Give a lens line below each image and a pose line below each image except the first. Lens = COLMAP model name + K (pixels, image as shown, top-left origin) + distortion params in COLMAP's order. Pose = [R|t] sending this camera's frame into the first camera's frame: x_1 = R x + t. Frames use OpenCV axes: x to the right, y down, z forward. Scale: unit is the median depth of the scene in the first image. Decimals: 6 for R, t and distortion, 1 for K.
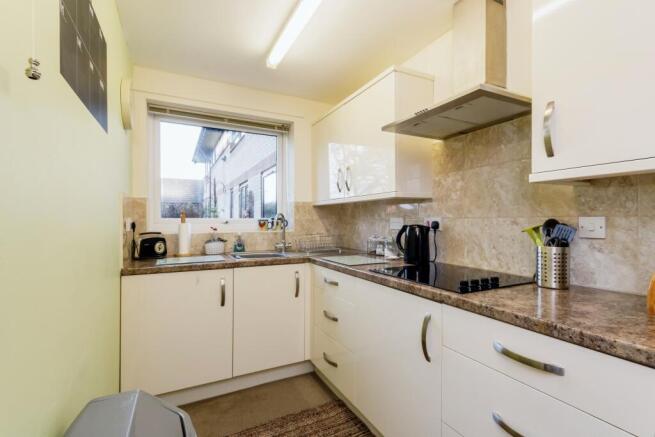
lens RADIAL K [[305.2, 0, 327.5], [0, 305.2, 218.5], [0, 0, 1]] dist [-0.000099, -0.000097]
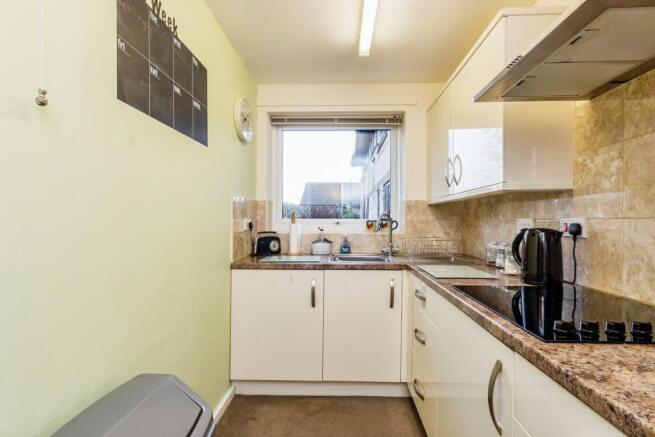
lens RADIAL K [[313.5, 0, 329.8], [0, 313.5, 220.3], [0, 0, 1]] dist [0.002771, 0.000824]
pose [[0.877497, 0.002437, -0.479575, 0.183311], [-0.001150, 0.999995, 0.002978, 0.000549], [0.479580, -0.002061, 0.877496, 0.120523]]
